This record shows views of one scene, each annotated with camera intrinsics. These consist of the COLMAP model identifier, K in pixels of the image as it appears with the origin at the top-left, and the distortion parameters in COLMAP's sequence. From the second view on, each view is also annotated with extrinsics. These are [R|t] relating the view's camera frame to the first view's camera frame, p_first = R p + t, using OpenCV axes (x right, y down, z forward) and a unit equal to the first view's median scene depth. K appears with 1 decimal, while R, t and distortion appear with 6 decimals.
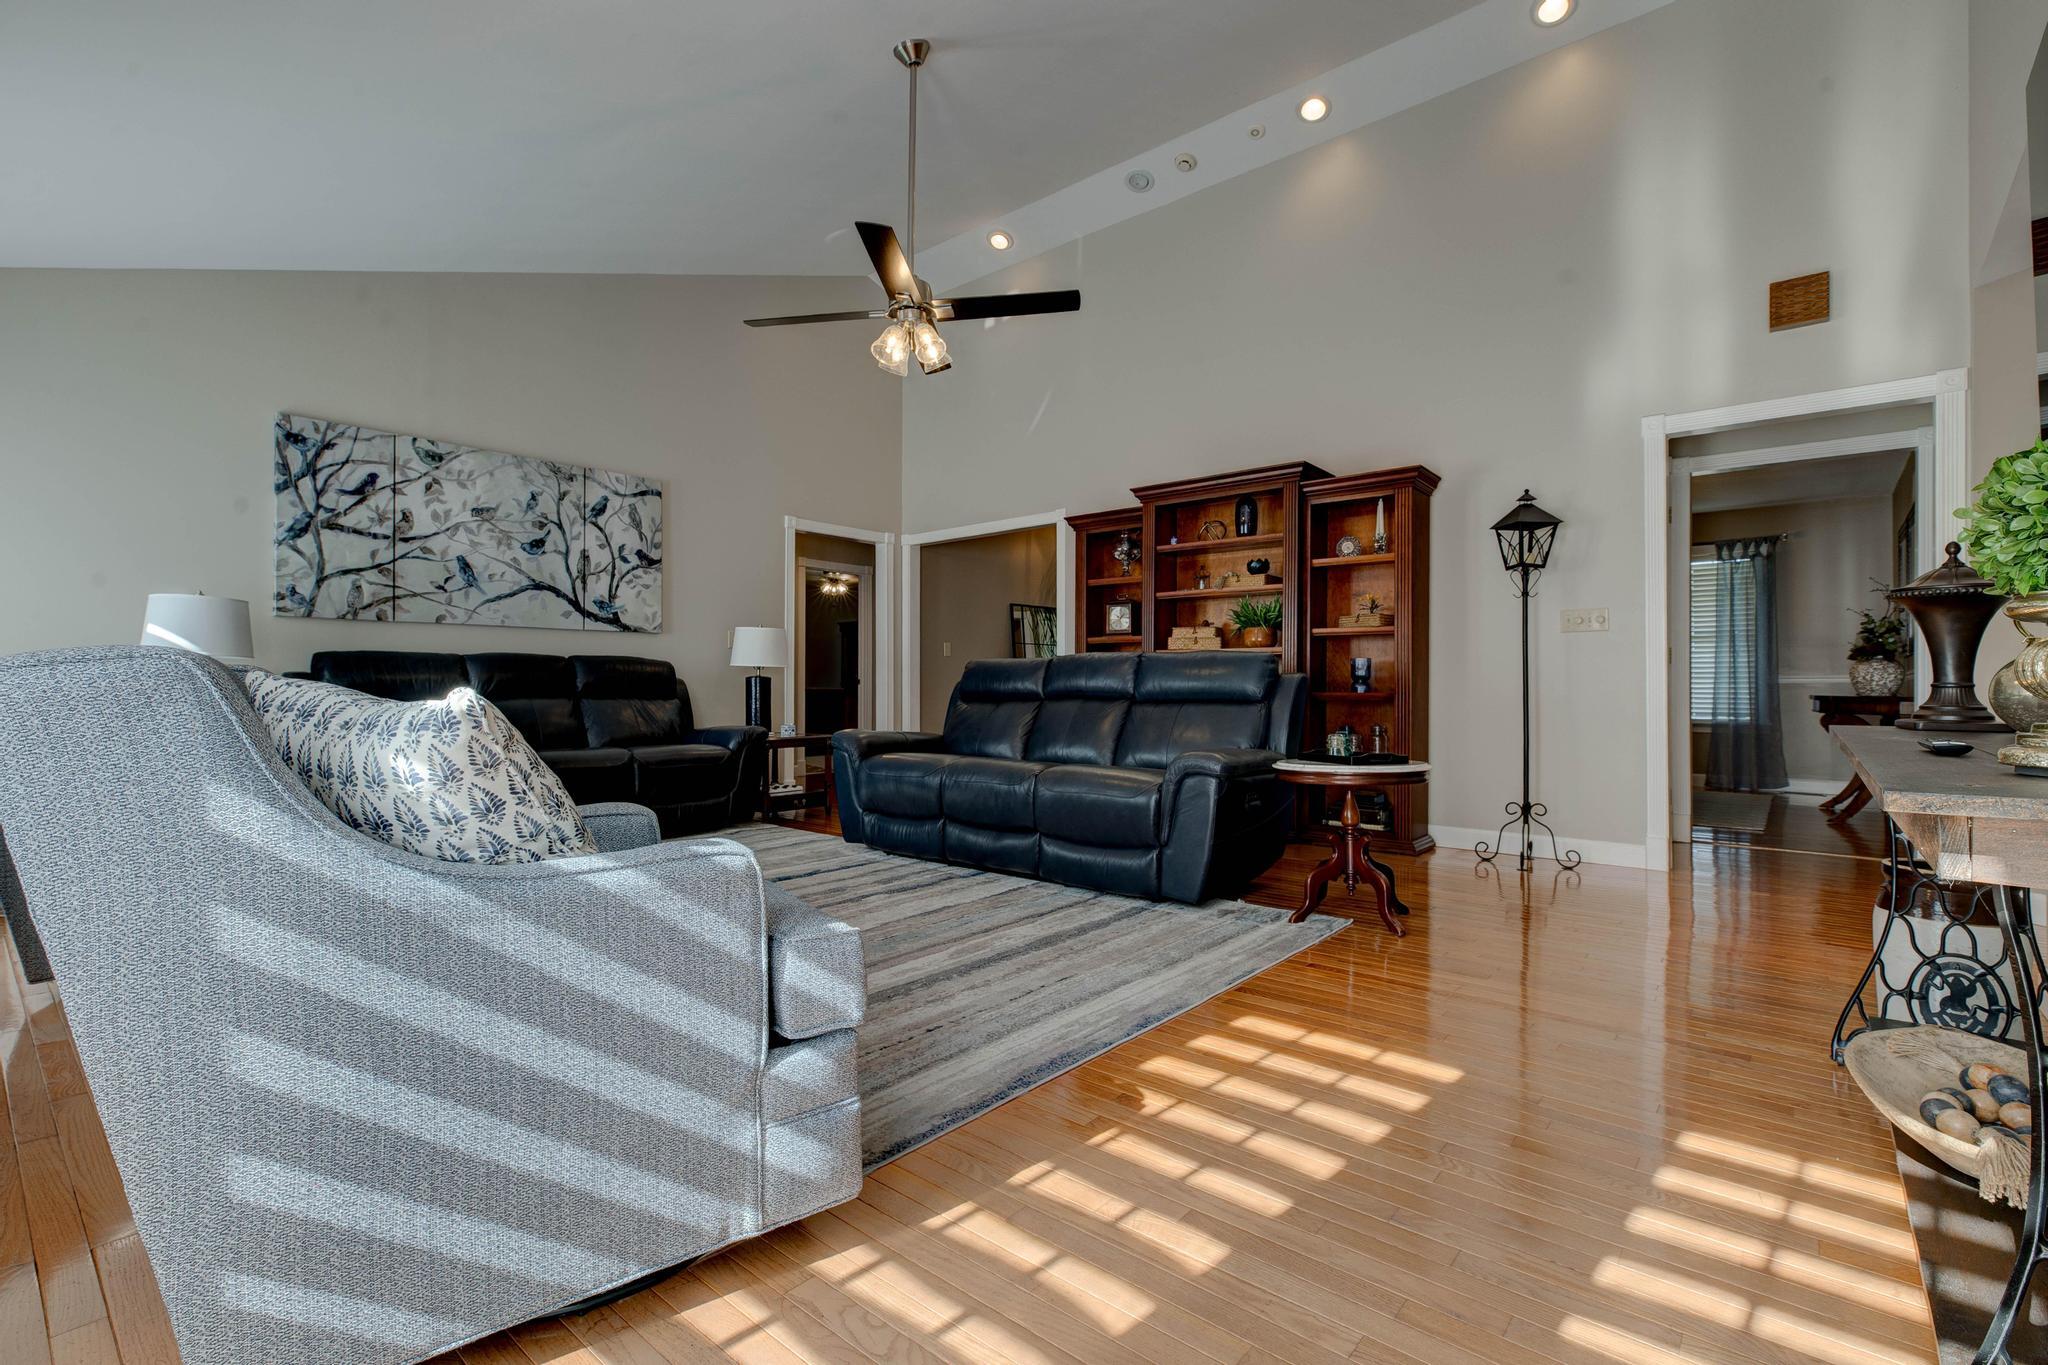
lens RADIAL K [[931.1, 0, 1025.9], [0, 931.1, 677.3], [0, 0, 1]] dist [-0.000979, 0.000694]
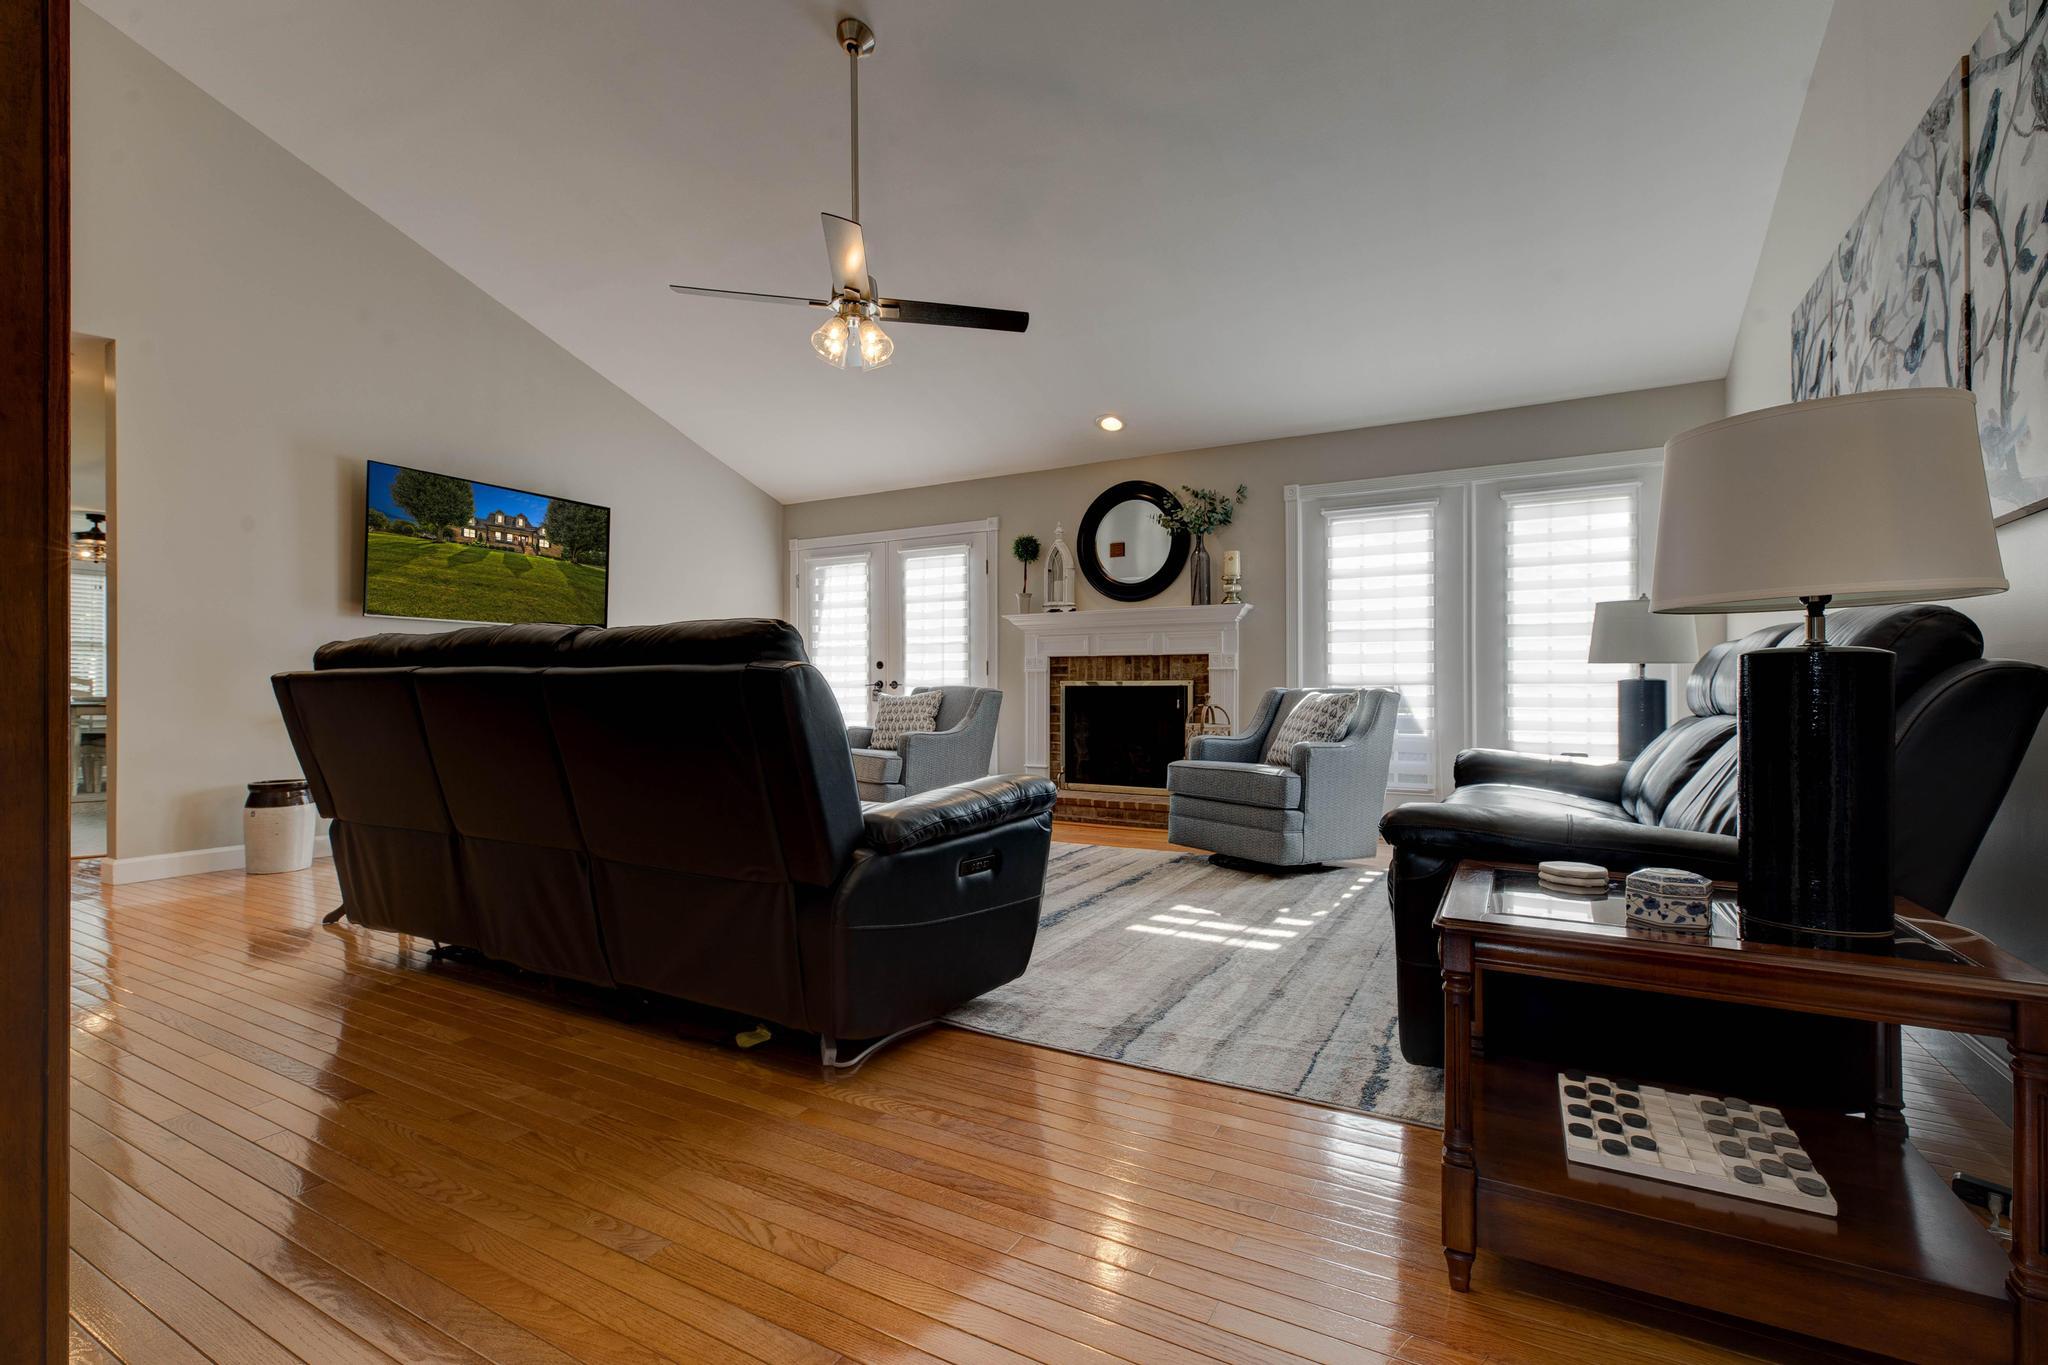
lens RADIAL K [[931.1, 0, 1014.1], [0, 931.1, 692.8], [0, 0, 1]] dist [-0.000979, 0.000694]
pose [[-0.982718, -0.005503, -0.185026, -0.069546], [-0.002222, 0.999837, -0.017935, 0.020673], [0.185095, -0.017214, -0.982570, 1.427135]]
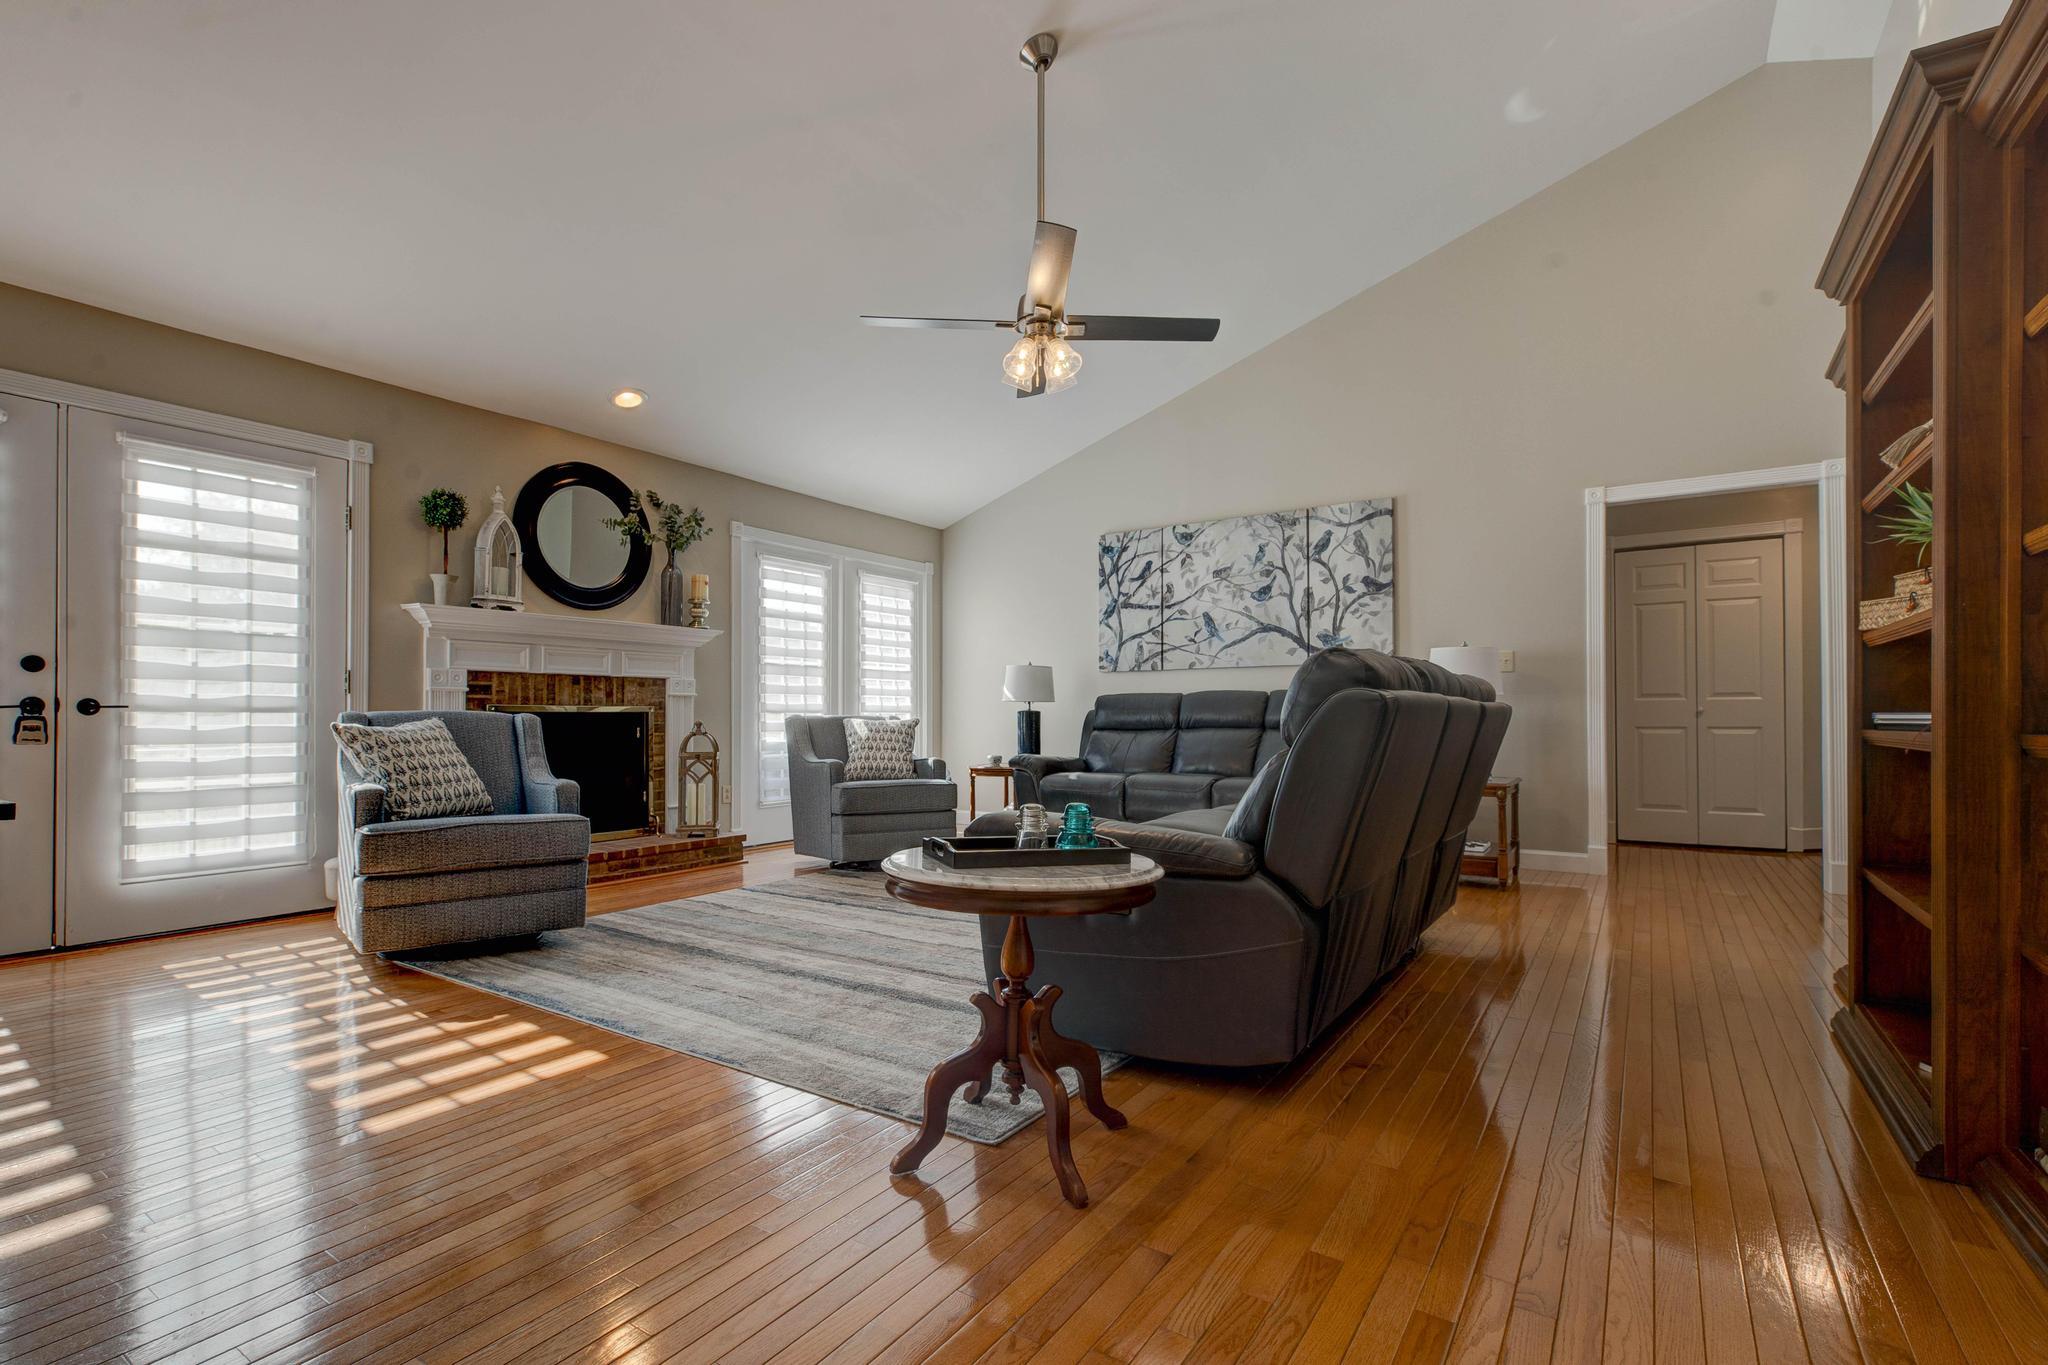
lens RADIAL K [[931.1, 0, 999.4], [0, 931.1, 716.9], [0, 0, 1]] dist [-0.000979, 0.000694]
pose [[0.105615, -0.000267, -0.994407, 0.590174], [0.015841, 0.999874, 0.001414, 0.000807], [0.994281, -0.015902, 0.105606, 0.610116]]
